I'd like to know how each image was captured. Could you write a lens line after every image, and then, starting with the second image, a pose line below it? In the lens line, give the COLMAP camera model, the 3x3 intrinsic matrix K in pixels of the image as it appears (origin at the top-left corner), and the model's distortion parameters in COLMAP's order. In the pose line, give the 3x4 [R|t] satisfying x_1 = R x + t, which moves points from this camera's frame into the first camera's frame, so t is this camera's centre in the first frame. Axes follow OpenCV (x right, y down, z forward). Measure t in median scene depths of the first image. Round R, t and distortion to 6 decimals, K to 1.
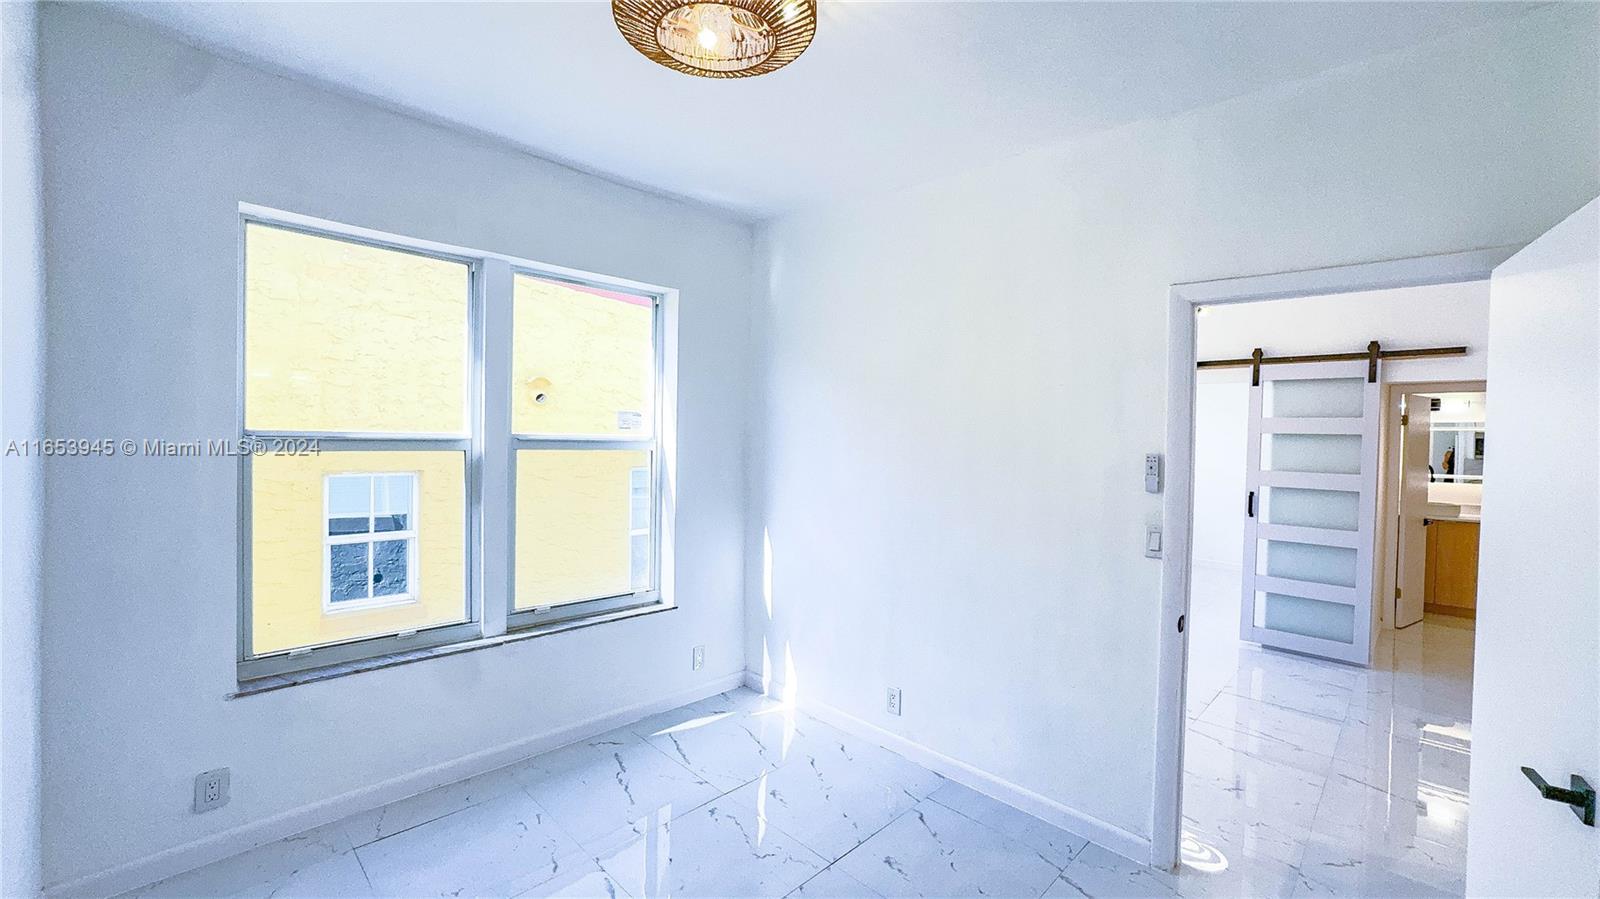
lens RADIAL K [[651.7, 0, 801.5], [0, 651.7, 449.8], [0, 0, 1]] dist [-0.043300, 0.024495]
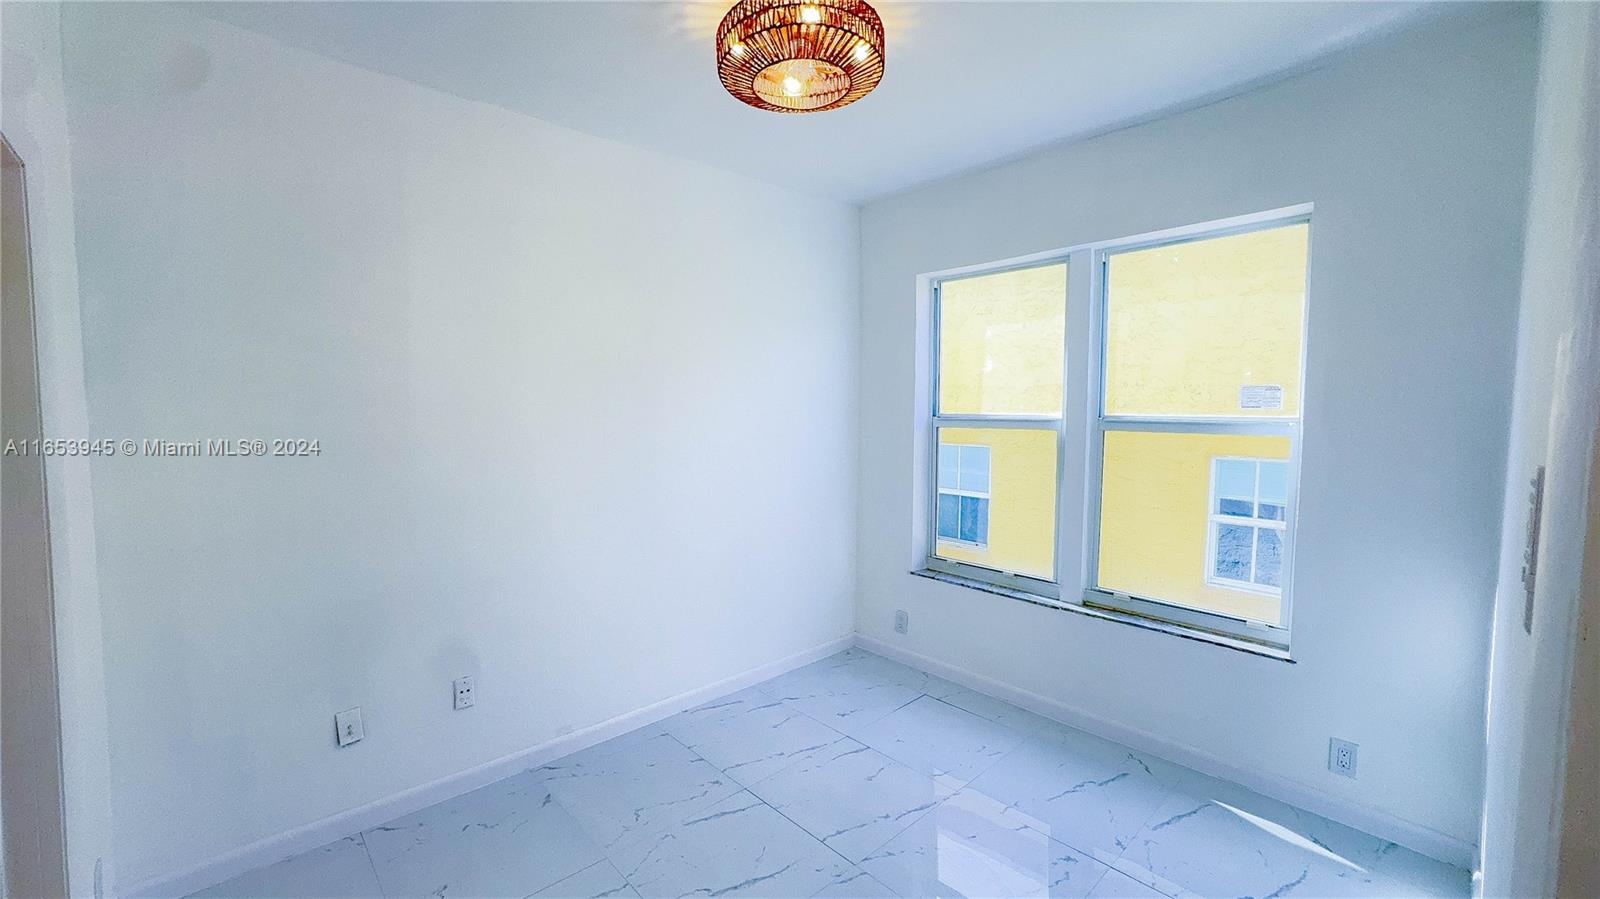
lens RADIAL K [[651.7, 0, 801.5], [0, 651.7, 449.8], [0, 0, 1]] dist [-0.043300, 0.024495]
pose [[-0.046895, 0.042352, -0.998002, 0.585902], [-0.026108, 0.998707, 0.043609, -0.001336], [0.998559, 0.028100, -0.045729, 0.570397]]
